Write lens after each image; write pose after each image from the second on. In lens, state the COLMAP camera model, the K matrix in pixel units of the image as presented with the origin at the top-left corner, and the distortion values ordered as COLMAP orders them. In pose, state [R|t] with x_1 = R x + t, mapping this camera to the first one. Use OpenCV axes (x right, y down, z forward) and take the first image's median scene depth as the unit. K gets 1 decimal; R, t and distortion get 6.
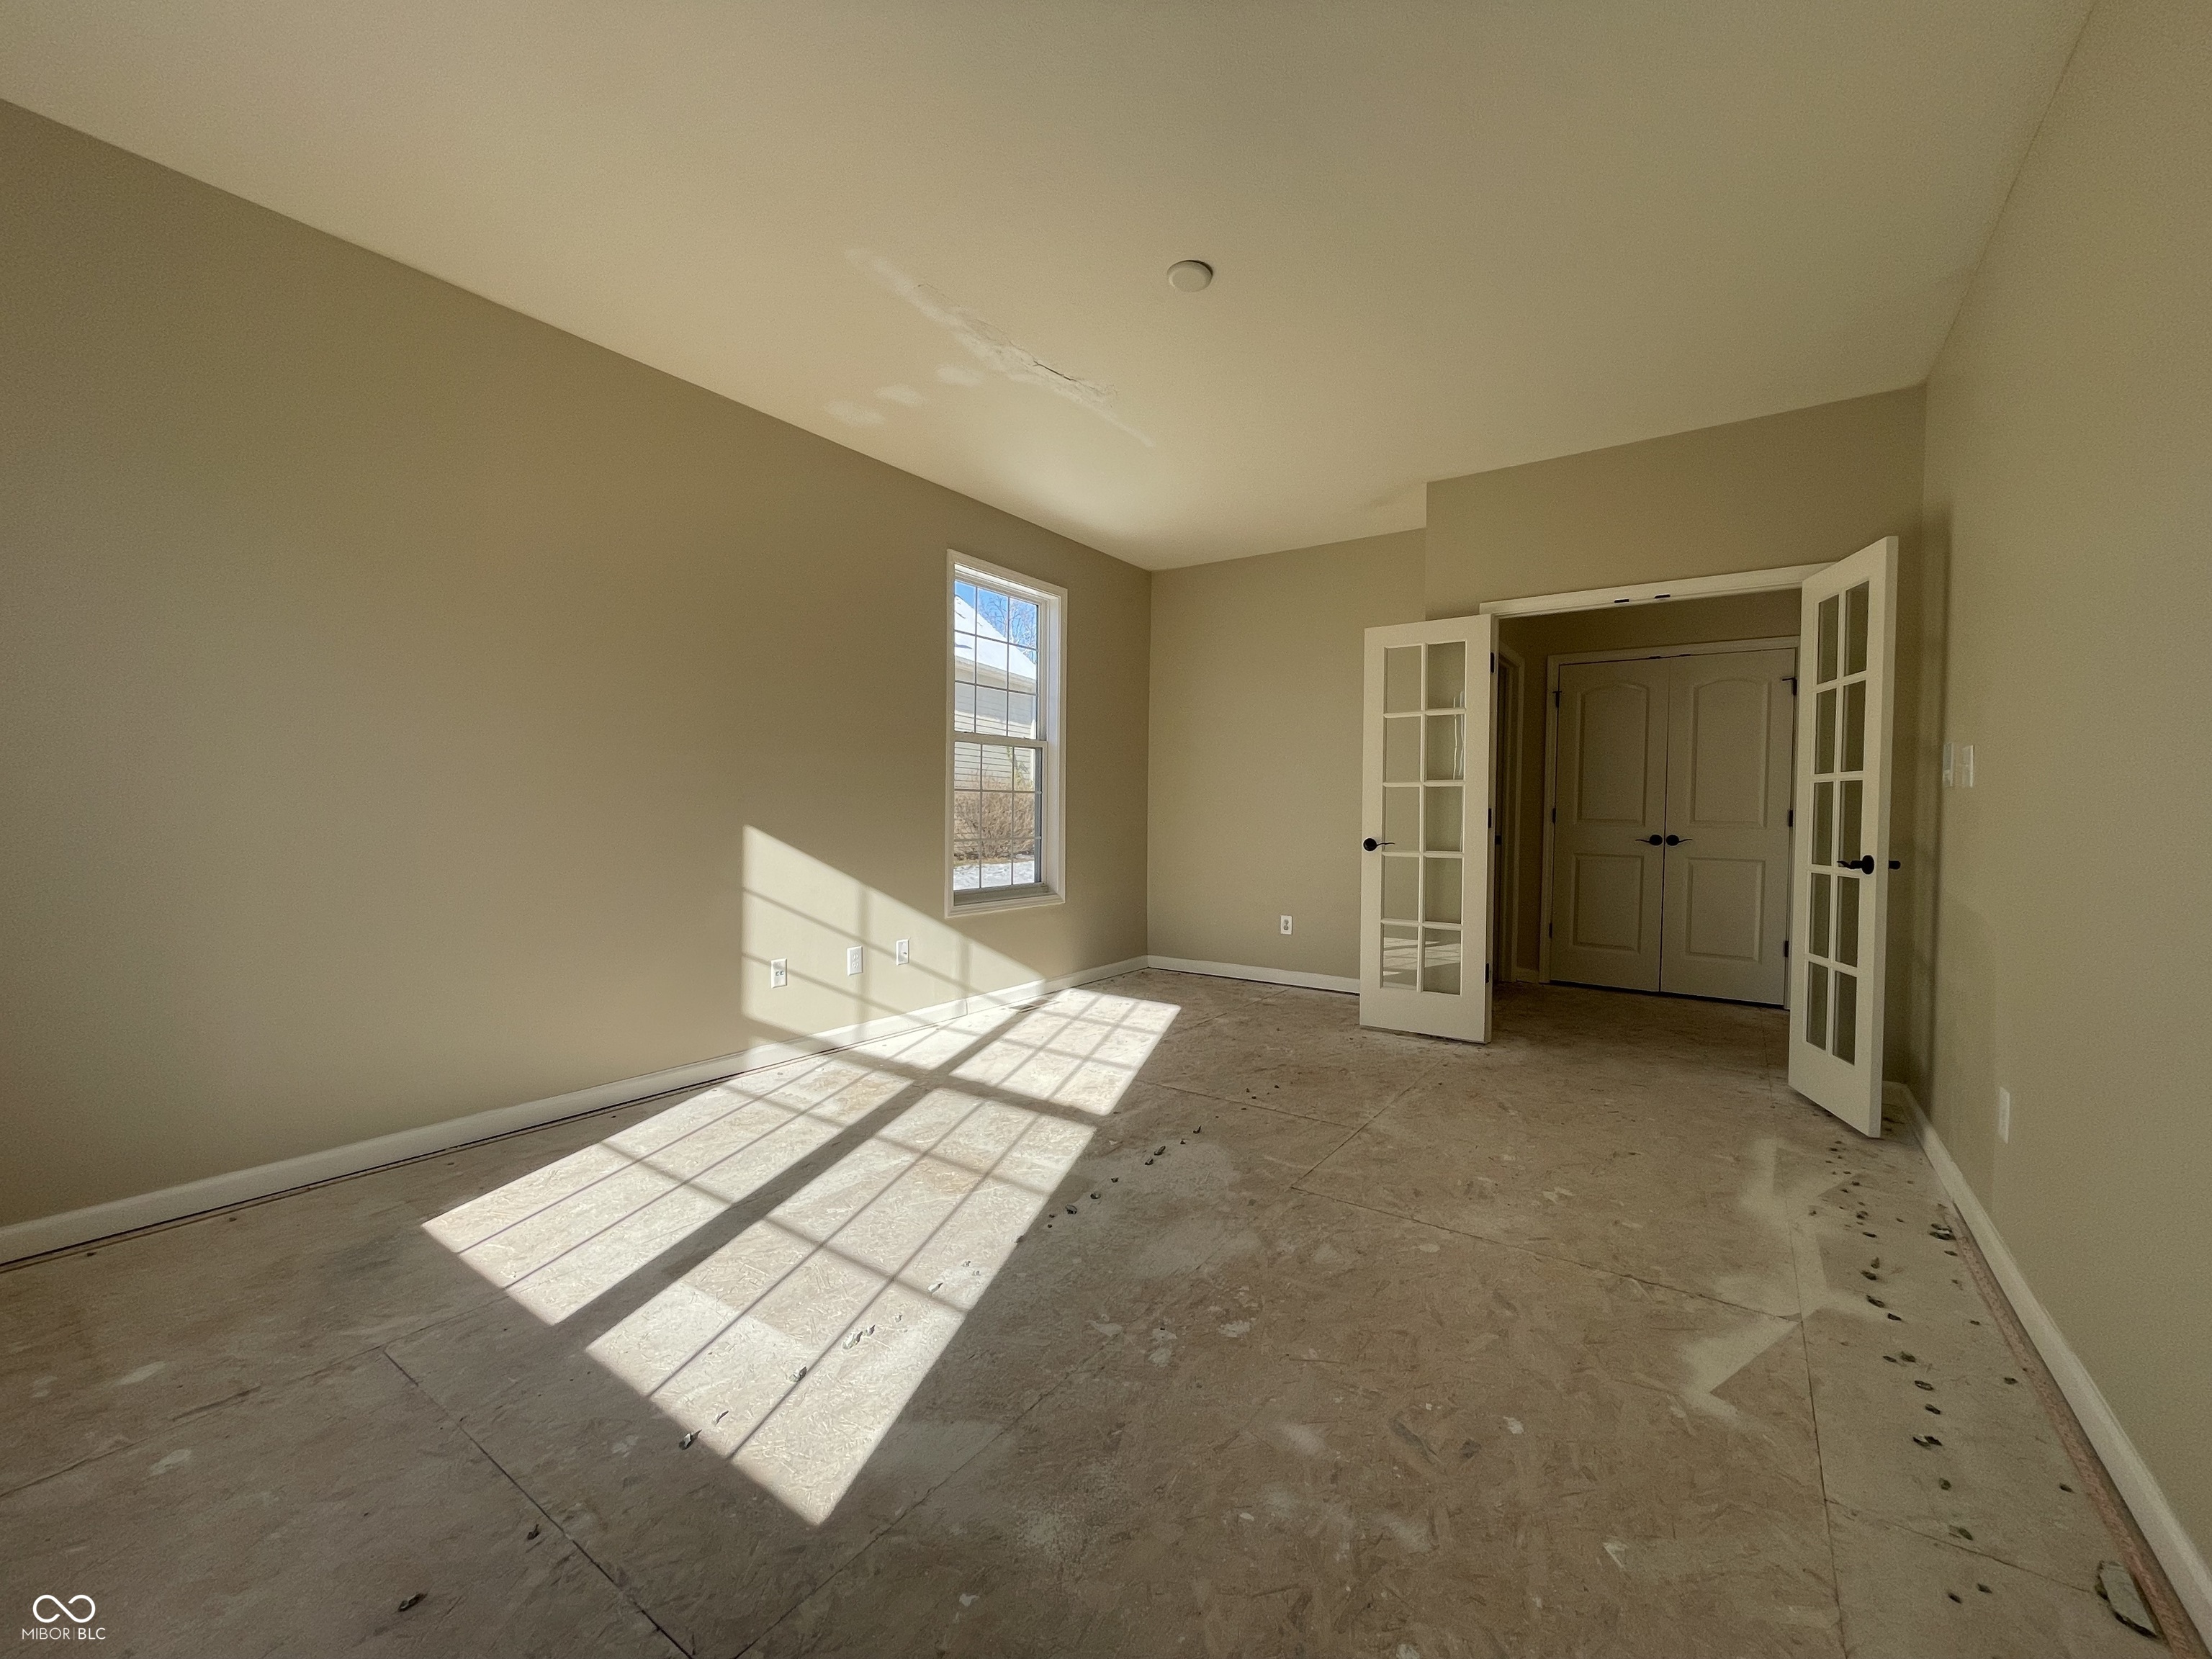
lens RADIAL K [[894.1, 0, 1106.0], [0, 894.1, 829.5], [0, 0, 1]] dist [-0.002377, -0.000233]
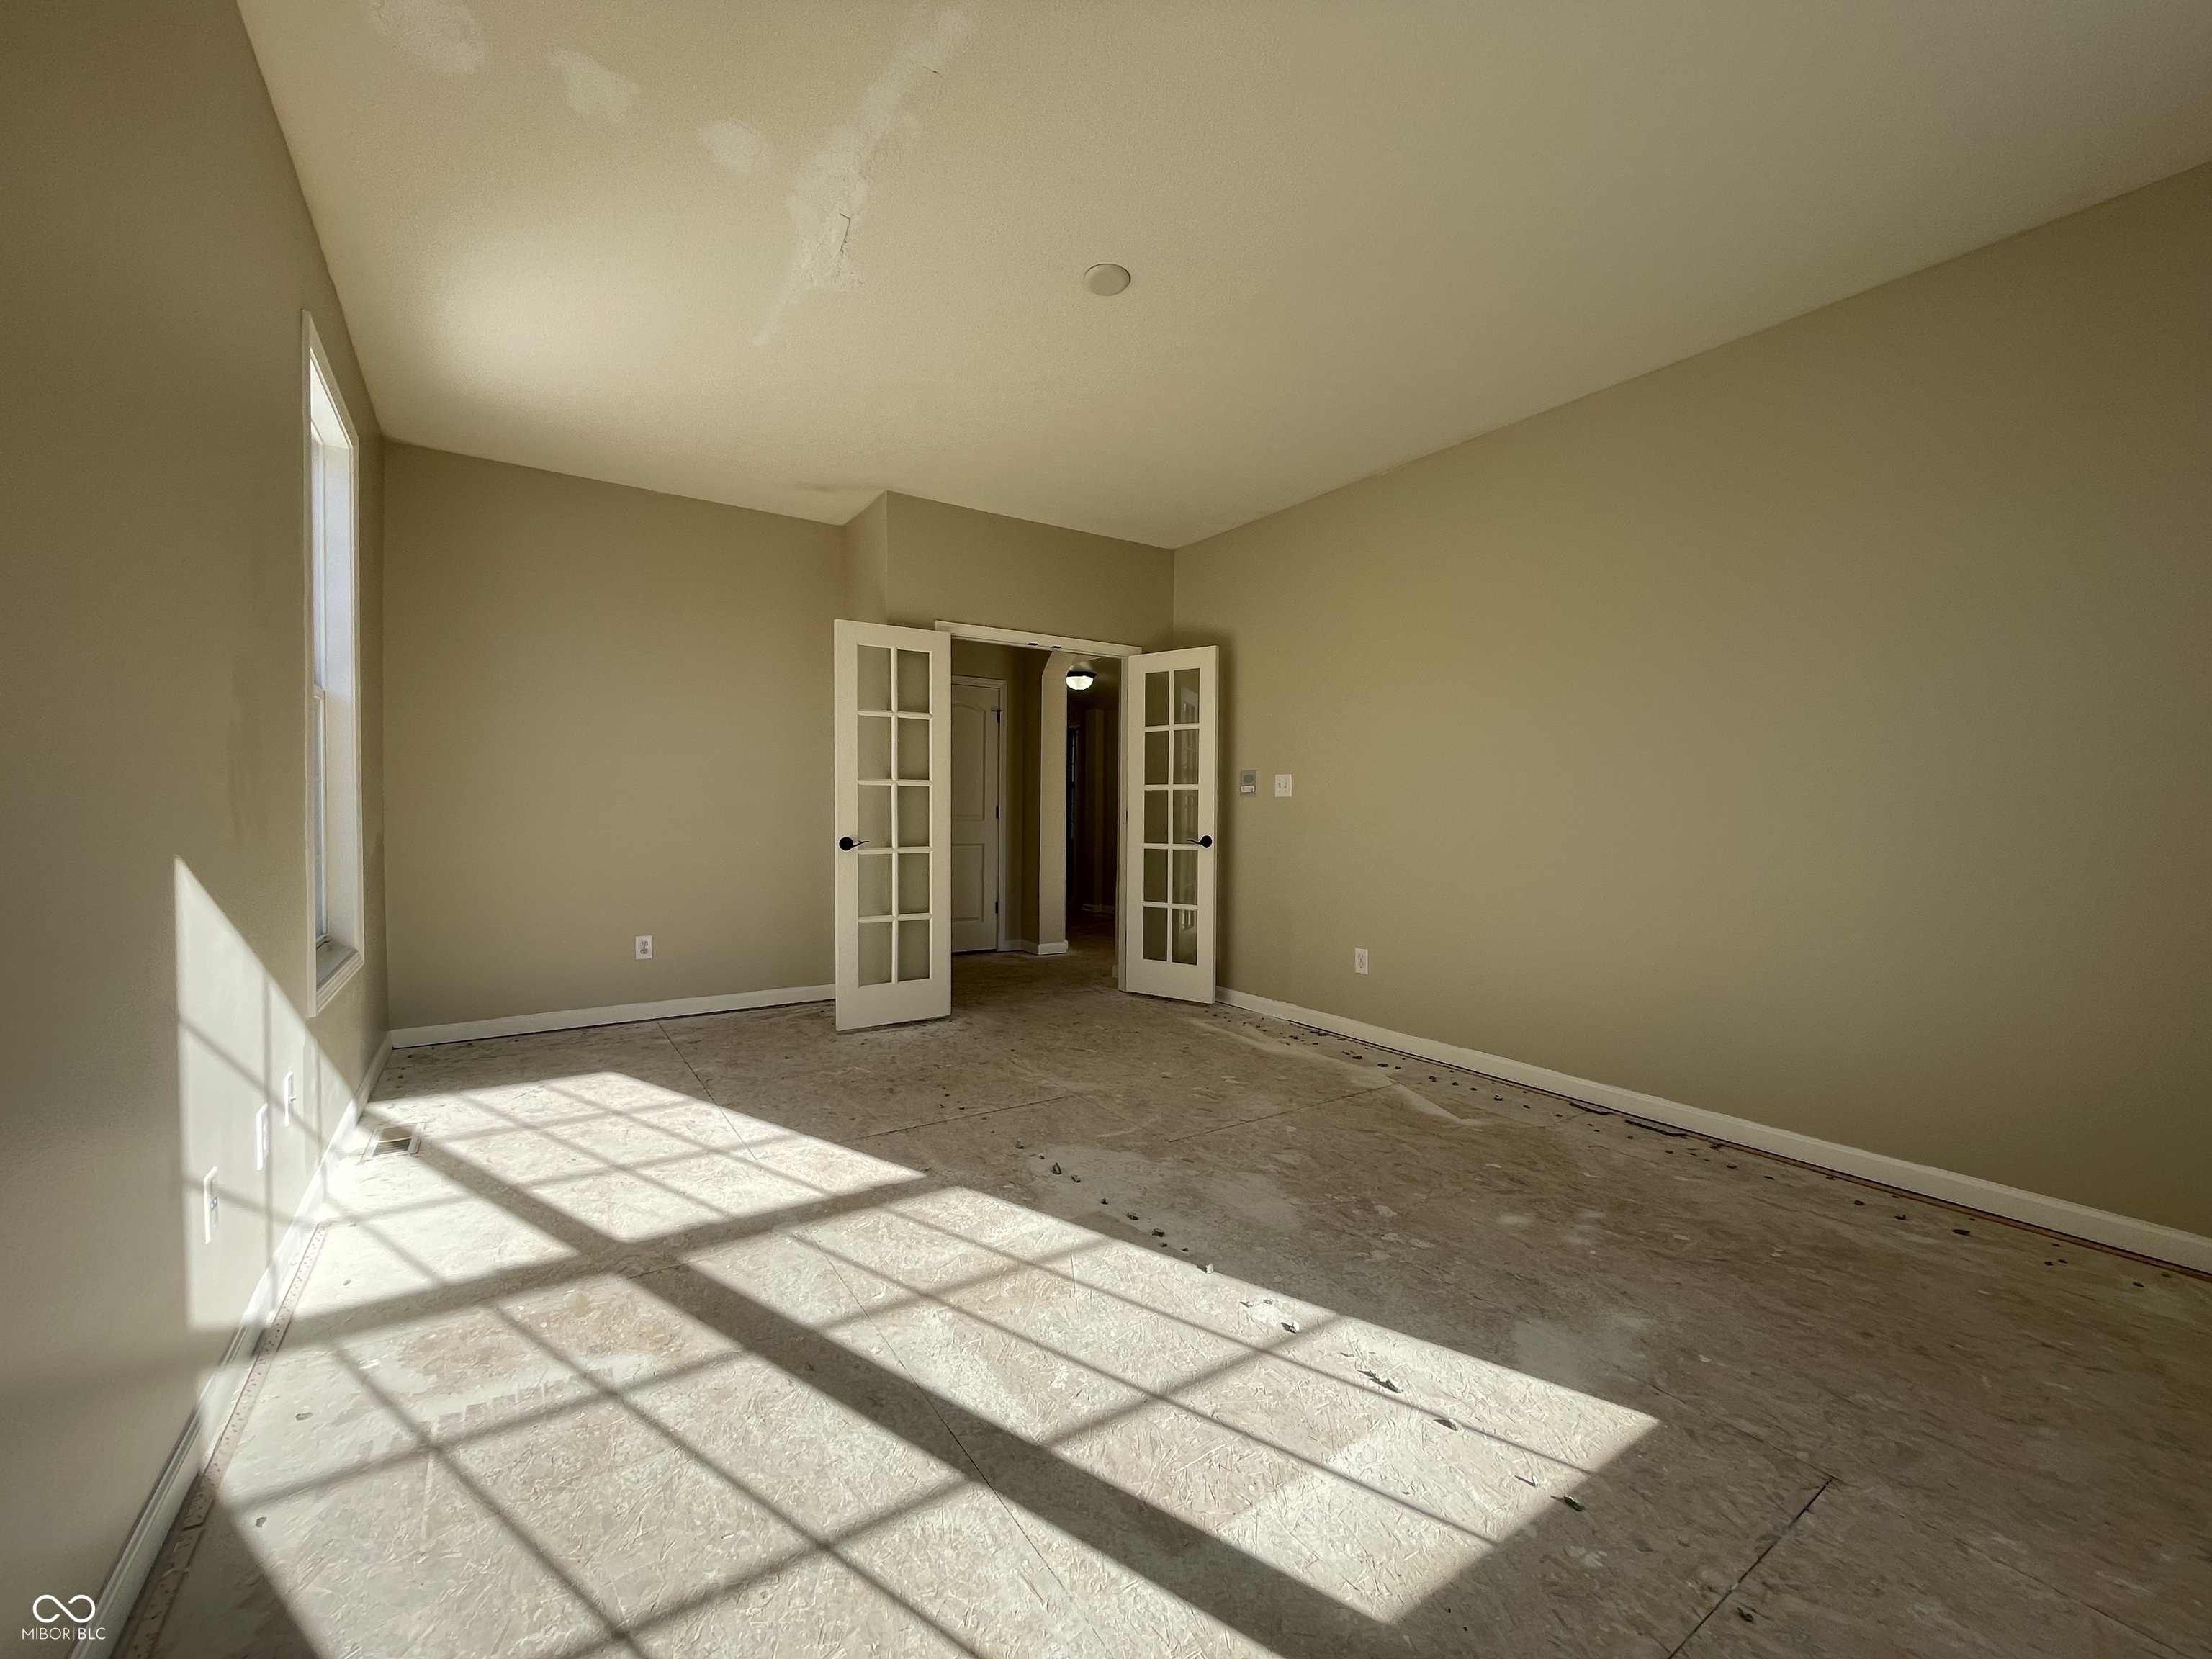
lens RADIAL K [[895.5, 0, 1113.7], [0, 895.5, 830.3], [0, 0, 1]] dist [-0.001314, -0.000423]
pose [[0.356128, -0.028427, 0.934005, -0.707992], [0.016890, 0.999570, 0.023982, -0.022390], [-0.934284, 0.007235, 0.356455, 0.526719]]
